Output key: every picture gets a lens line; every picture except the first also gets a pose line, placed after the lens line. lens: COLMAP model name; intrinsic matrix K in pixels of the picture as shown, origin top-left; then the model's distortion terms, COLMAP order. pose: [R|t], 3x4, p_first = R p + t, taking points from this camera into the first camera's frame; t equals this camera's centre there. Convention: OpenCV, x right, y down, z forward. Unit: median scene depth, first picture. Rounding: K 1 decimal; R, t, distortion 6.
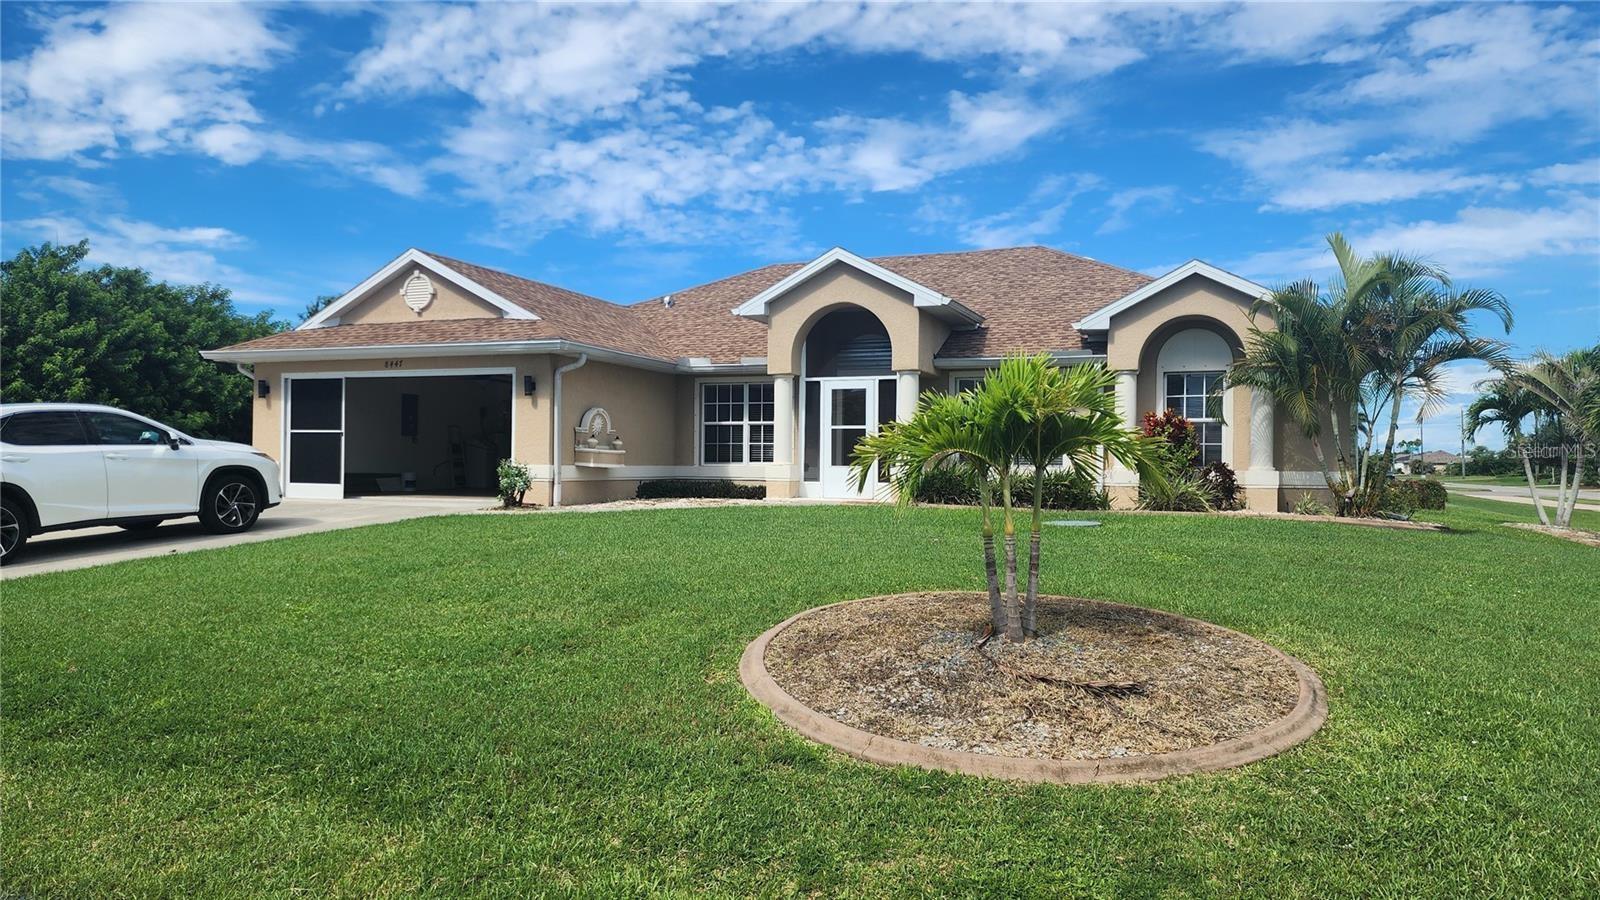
lens RADIAL K [[1057.4, 0, 826.6], [0, 1057.4, 456.5], [0, 0, 1]] dist [0.118426, -0.098702]
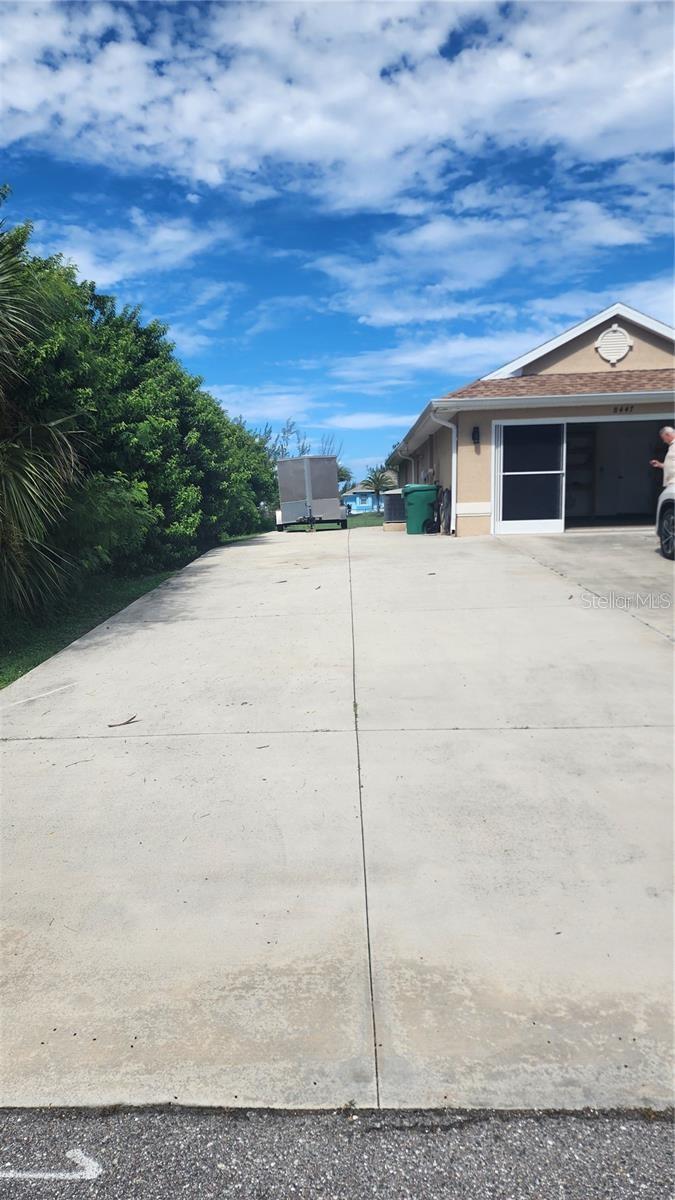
lens RADIAL K [[794.2, 0, 337.2], [0, 794.2, 592.8], [0, 0, 1]] dist [0.108925, -0.094216]
pose [[0.940078, -0.070581, 0.333574, -0.948393], [0.033127, 0.992618, 0.116670, -0.003460], [-0.339346, -0.098628, 0.935477, 0.281723]]
